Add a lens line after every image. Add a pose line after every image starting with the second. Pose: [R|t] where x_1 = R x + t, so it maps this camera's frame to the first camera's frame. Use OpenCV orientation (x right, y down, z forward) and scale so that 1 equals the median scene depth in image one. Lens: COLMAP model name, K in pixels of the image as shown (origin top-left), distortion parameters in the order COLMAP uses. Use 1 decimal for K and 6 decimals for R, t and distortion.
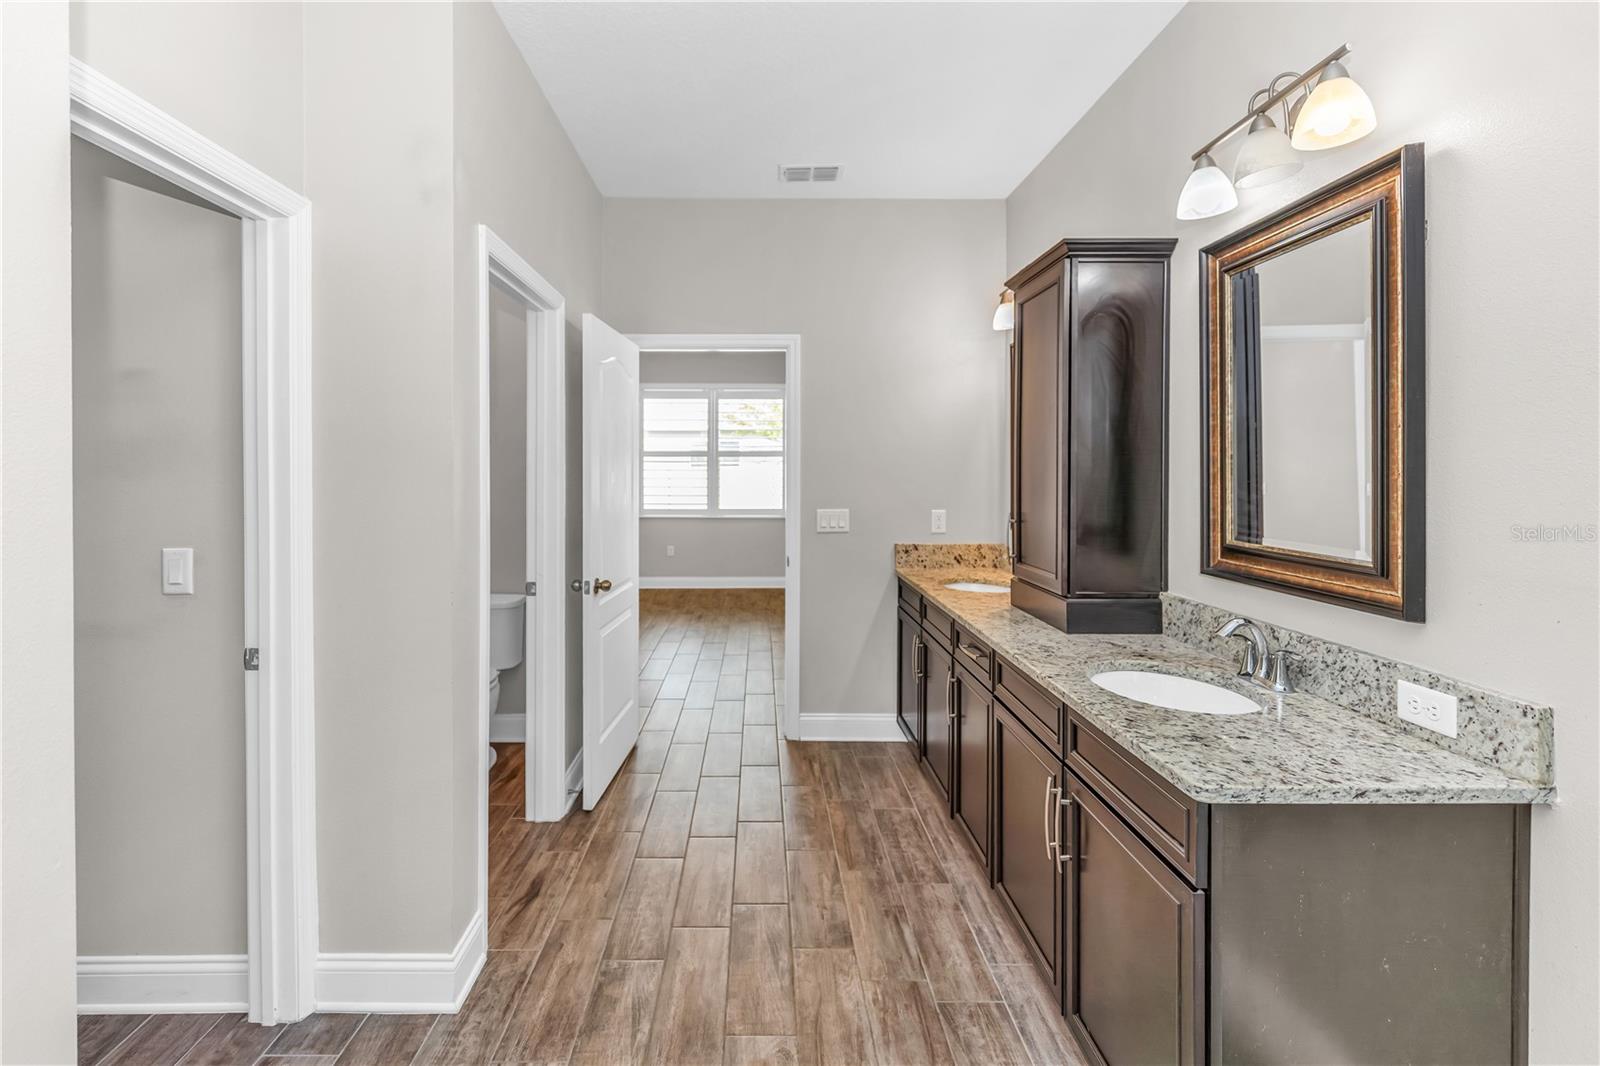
lens RADIAL K [[736.4, 0, 798.9], [0, 736.4, 490.6], [0, 0, 1]] dist [0.000244, 0.000154]
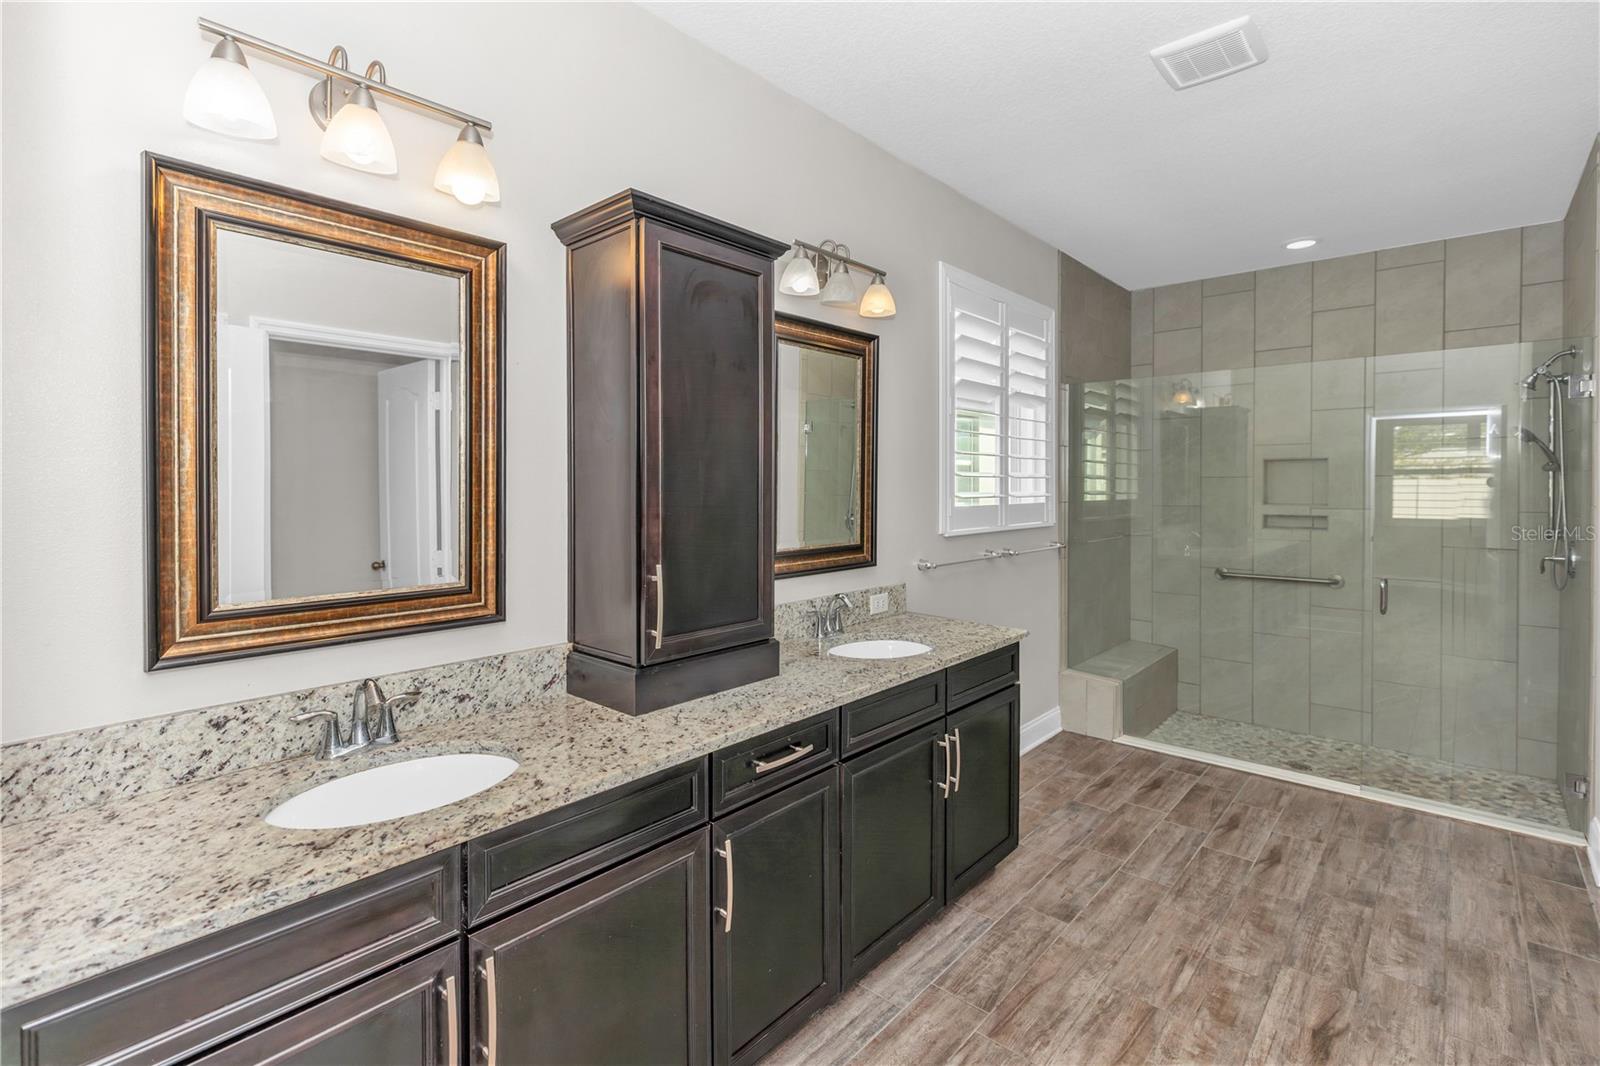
lens RADIAL K [[736.4, 0, 798.9], [0, 736.4, 490.6], [0, 0, 1]] dist [0.000244, 0.000154]
pose [[-0.715701, -0.002315, 0.698403, -0.357336], [0.009909, 0.999860, 0.013469, -0.049479], [-0.698336, 0.016560, -0.715578, 2.020484]]
